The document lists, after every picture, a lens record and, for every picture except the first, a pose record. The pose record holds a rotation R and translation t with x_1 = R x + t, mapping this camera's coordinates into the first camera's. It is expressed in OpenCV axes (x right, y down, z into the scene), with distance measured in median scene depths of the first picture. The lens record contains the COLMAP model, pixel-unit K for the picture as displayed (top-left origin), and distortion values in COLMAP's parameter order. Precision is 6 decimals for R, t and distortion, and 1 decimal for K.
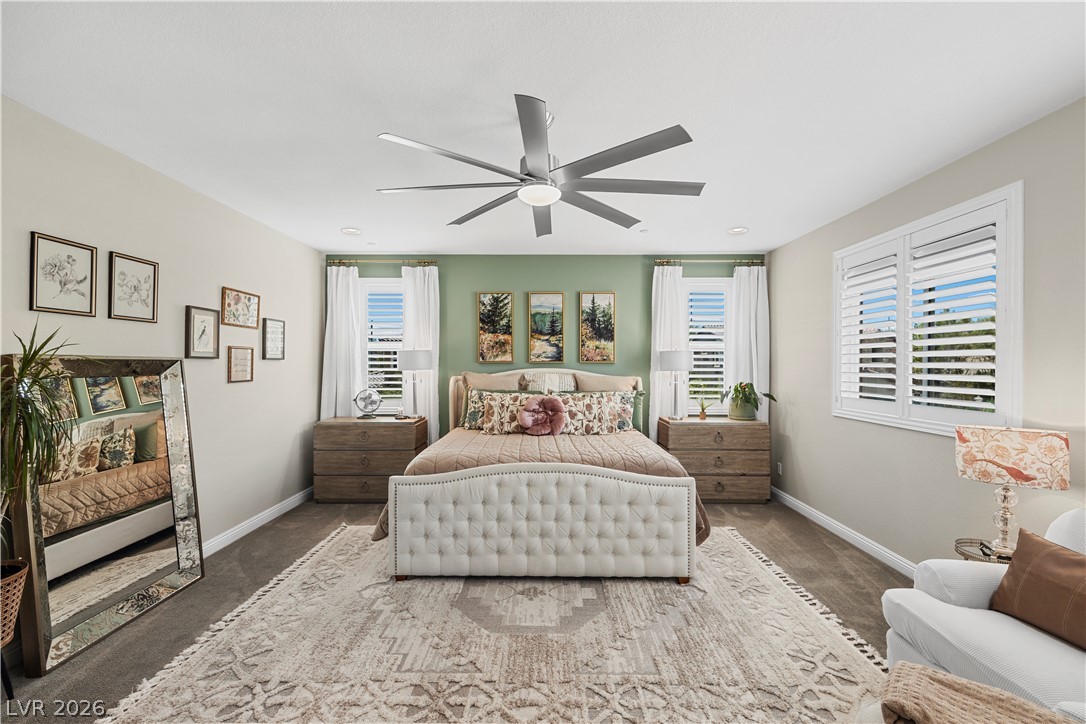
lens RADIAL K [[455.1, 0, 547.4], [0, 455.1, 360.6], [0, 0, 1]] dist [0.008220, -0.001023]
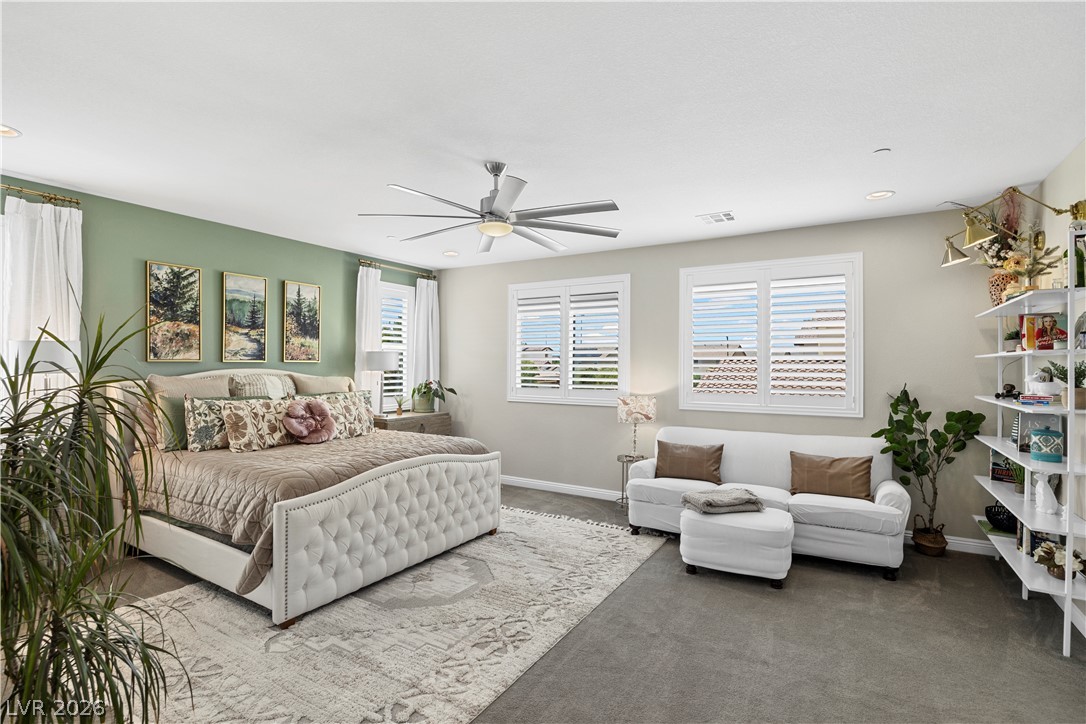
lens RADIAL K [[517.1, 0, 539.0], [0, 517.1, 356.9], [0, 0, 1]] dist [-0.011142, -0.000041]
pose [[0.518550, 0.013191, 0.854945, -0.642545], [-0.010448, 0.999904, -0.009090, -0.001675], [-0.854983, -0.004219, 0.518639, 0.094399]]
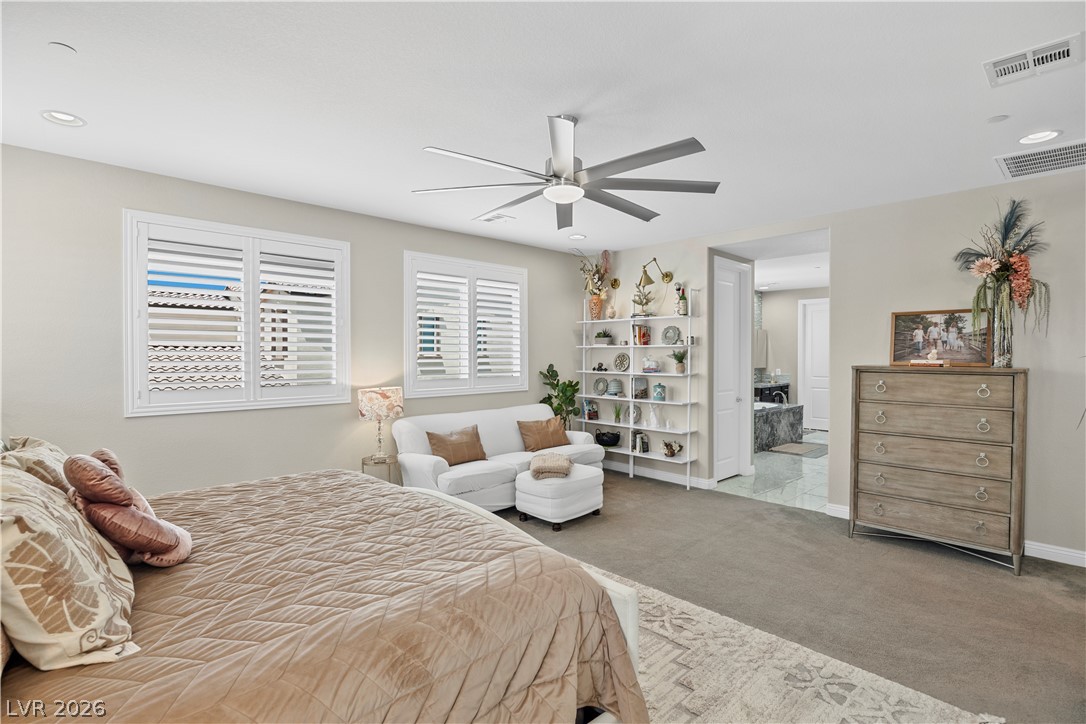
lens RADIAL K [[517.1, 0, 545.4], [0, 517.1, 355.4], [0, 0, 1]] dist [-0.011142, -0.000041]
pose [[-0.699333, -0.005432, 0.714775, -0.470774], [-0.008394, 0.999965, -0.000614, 0.008242], [-0.714747, -0.006429, -0.699354, 1.044450]]
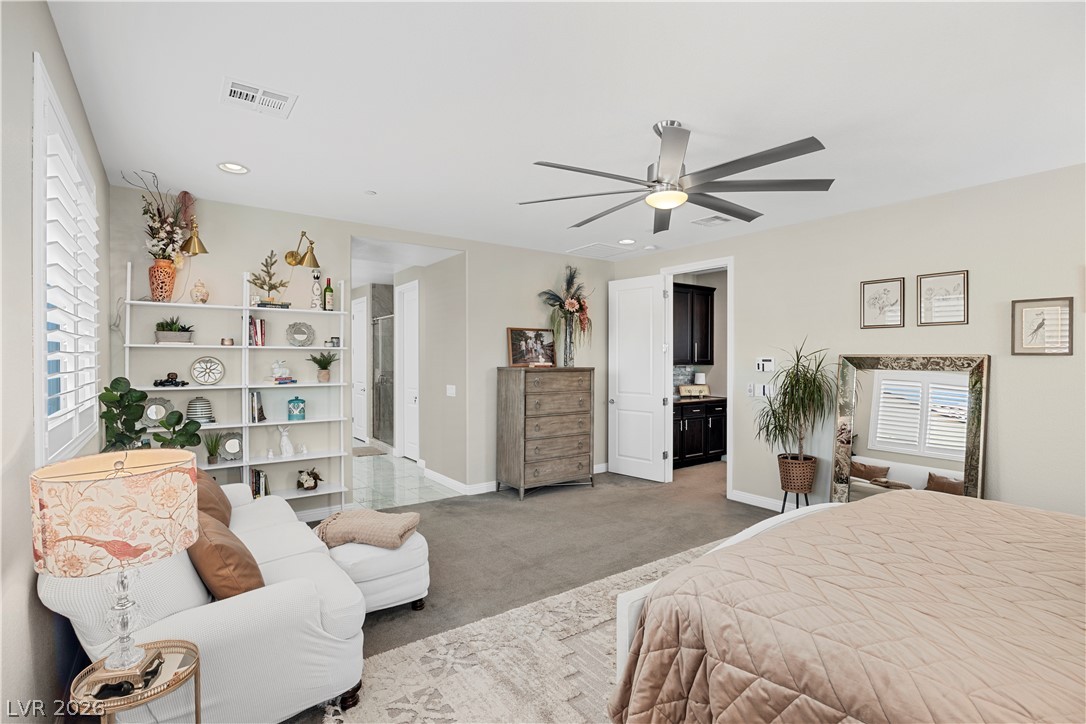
lens RADIAL K [[517.1, 0, 546.2], [0, 517.1, 358.4], [0, 0, 1]] dist [-0.011142, -0.000041]
pose [[-0.805982, -0.004453, -0.591923, 0.510604], [-0.000741, 0.999979, -0.006514, 0.007616], [0.591940, -0.004812, -0.805968, 1.004535]]
